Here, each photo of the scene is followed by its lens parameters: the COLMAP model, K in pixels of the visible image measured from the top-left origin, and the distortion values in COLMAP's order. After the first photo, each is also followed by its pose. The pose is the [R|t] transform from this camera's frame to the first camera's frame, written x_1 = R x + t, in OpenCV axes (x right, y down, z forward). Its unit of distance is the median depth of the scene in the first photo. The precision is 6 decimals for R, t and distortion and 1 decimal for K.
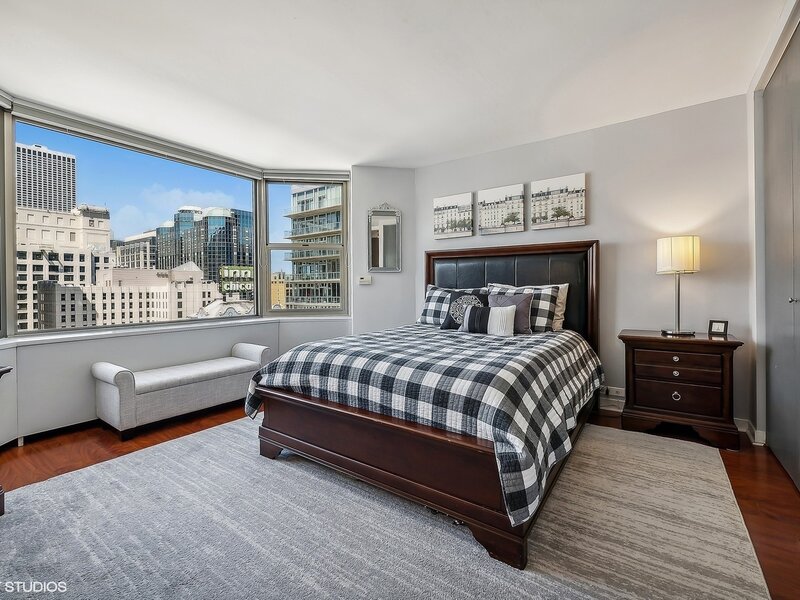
lens RADIAL K [[361.2, 0, 401.2], [0, 361.2, 287.4], [0, 0, 1]] dist [0.021058, -0.003060]
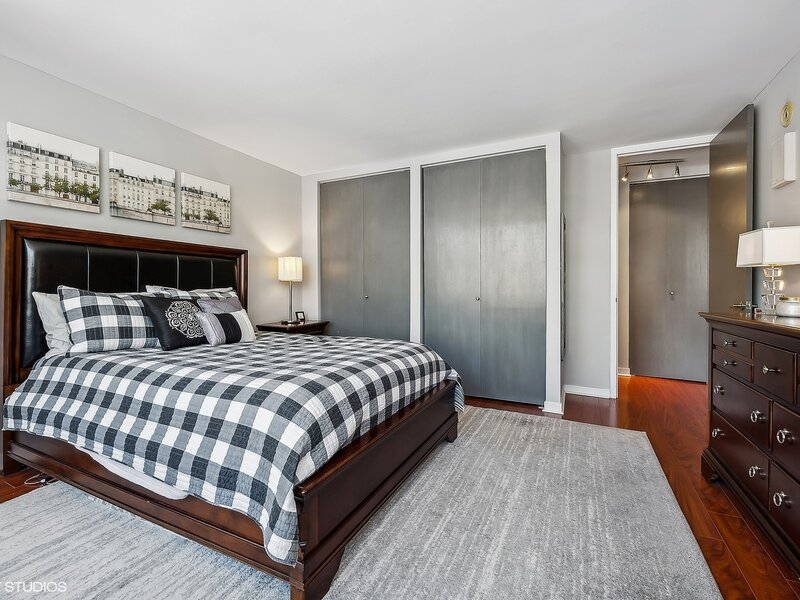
lens RADIAL K [[361.2, 0, 395.0], [0, 361.2, 286.6], [0, 0, 1]] dist [0.021058, -0.003060]
pose [[-0.119914, 0.010542, 0.992728, -0.592597], [-0.002610, 0.999937, -0.010933, -0.002605], [-0.992781, -0.003902, -0.119879, 0.597360]]
